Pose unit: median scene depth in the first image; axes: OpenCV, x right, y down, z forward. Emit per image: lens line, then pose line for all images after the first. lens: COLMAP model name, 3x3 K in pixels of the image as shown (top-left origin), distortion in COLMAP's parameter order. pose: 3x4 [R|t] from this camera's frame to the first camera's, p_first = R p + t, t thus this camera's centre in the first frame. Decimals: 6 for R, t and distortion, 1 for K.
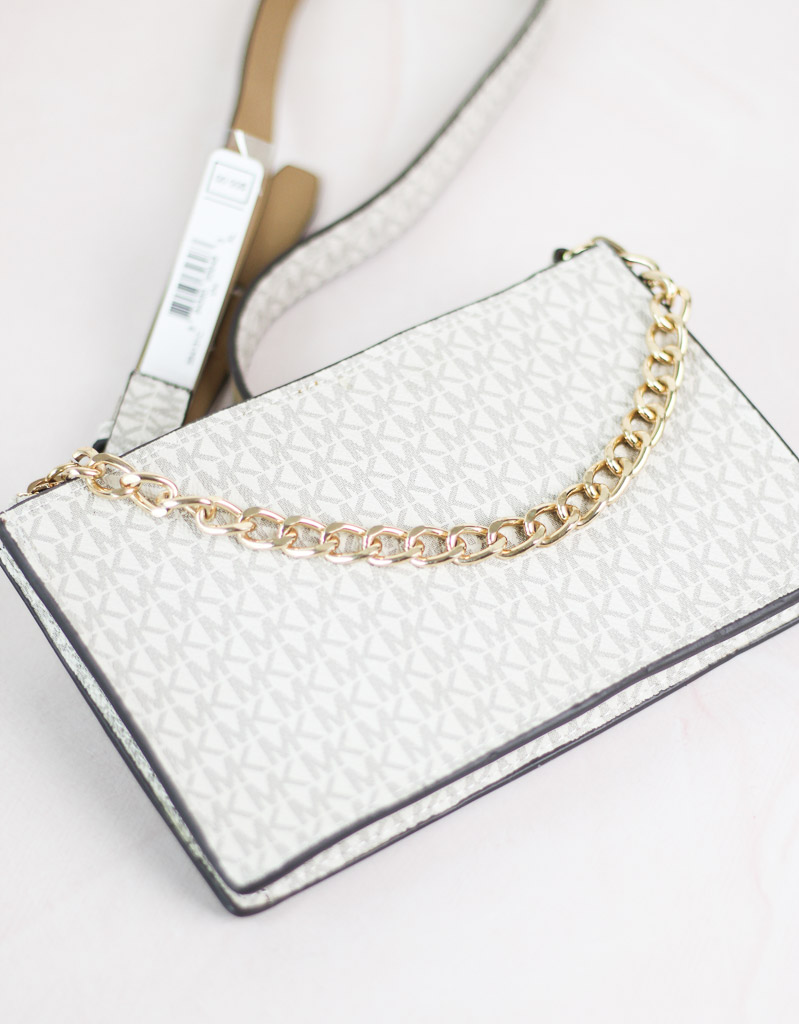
lens RADIAL K [[3068.1, 0, 399.5], [0, 3068.1, 512.0], [0, 0, 1]] dist [-0.102612, 0.151799]
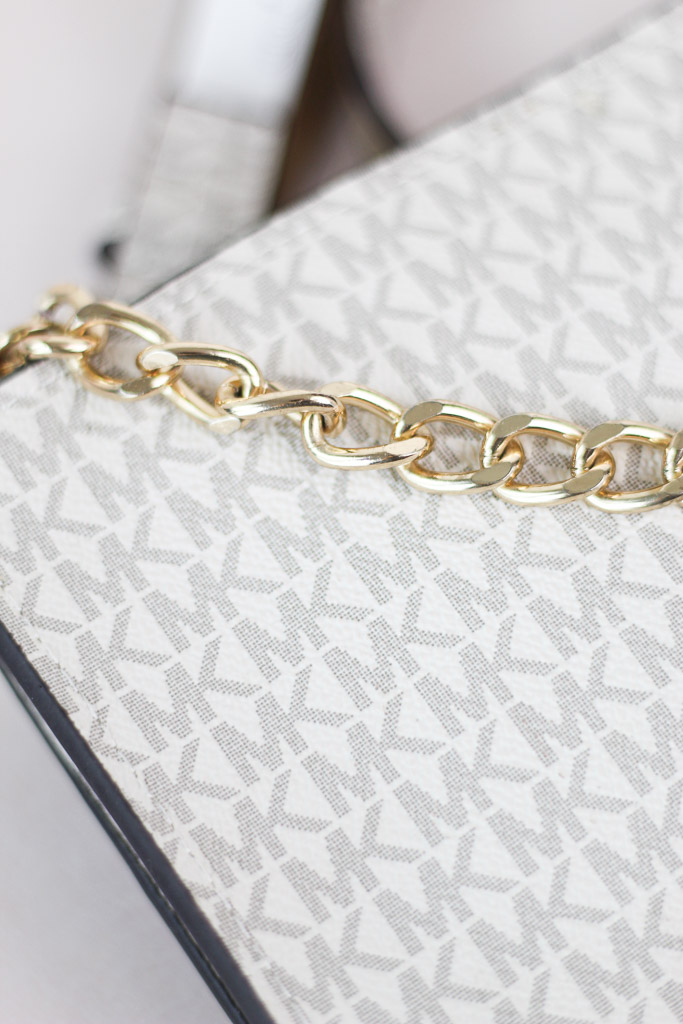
lens RADIAL K [[2785.7, 0, 341.5], [0, 2785.7, 512.0], [0, 0, 1]] dist [-0.215316, -0.317066]
pose [[0.995823, -0.058952, -0.069729, -0.031730], [0.069352, 0.985061, 0.157621, -0.052256], [0.059395, -0.161798, 0.985035, 0.580017]]
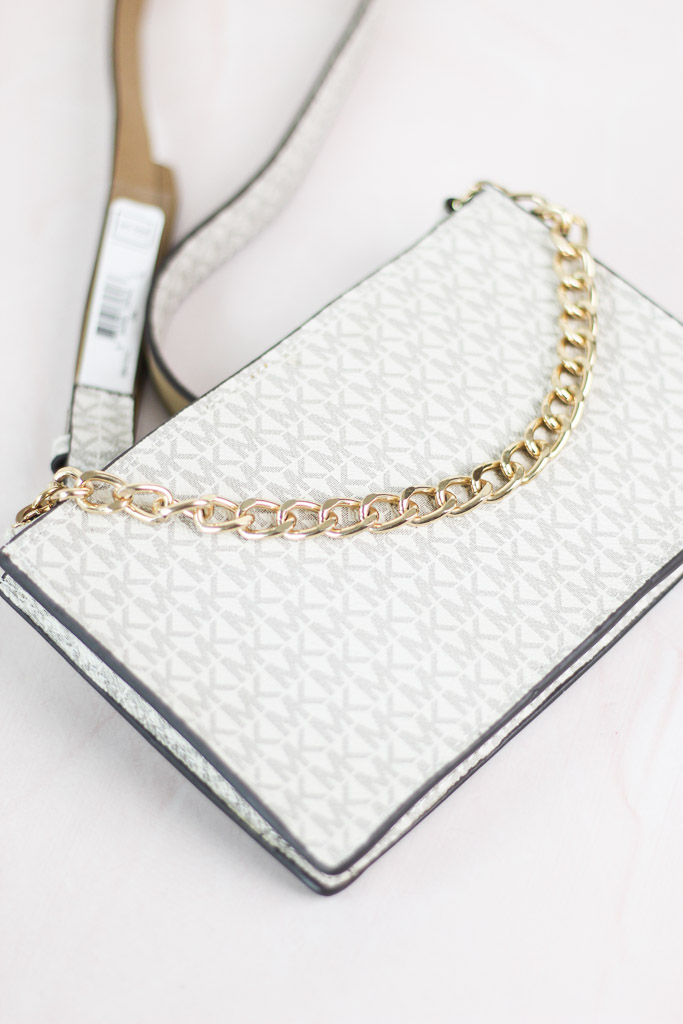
lens RADIAL K [[2579.1, 0, 341.5], [0, 2579.1, 512.0], [0, 0, 1]] dist [-0.113581, -0.186101]
pose [[0.972456, -0.181685, 0.146016, -0.143000], [0.177070, 0.983209, 0.044116, -0.028655], [-0.151579, -0.017046, 0.988298, 0.151380]]
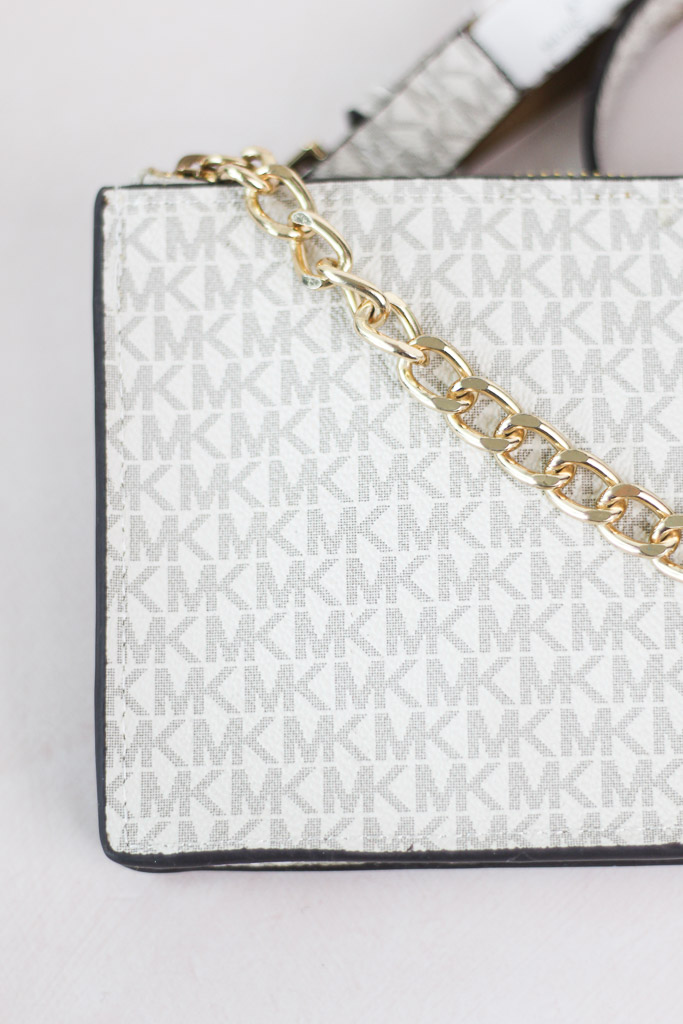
lens RADIAL K [[2785.7, 0, 341.5], [0, 2785.7, 512.0], [0, 0, 1]] dist [-0.215316, -0.317066]
pose [[0.843213, 0.486927, -0.227800, 0.097298], [-0.380848, 0.840156, 0.386125, -0.204432], [0.379402, -0.238828, 0.893876, 0.429103]]
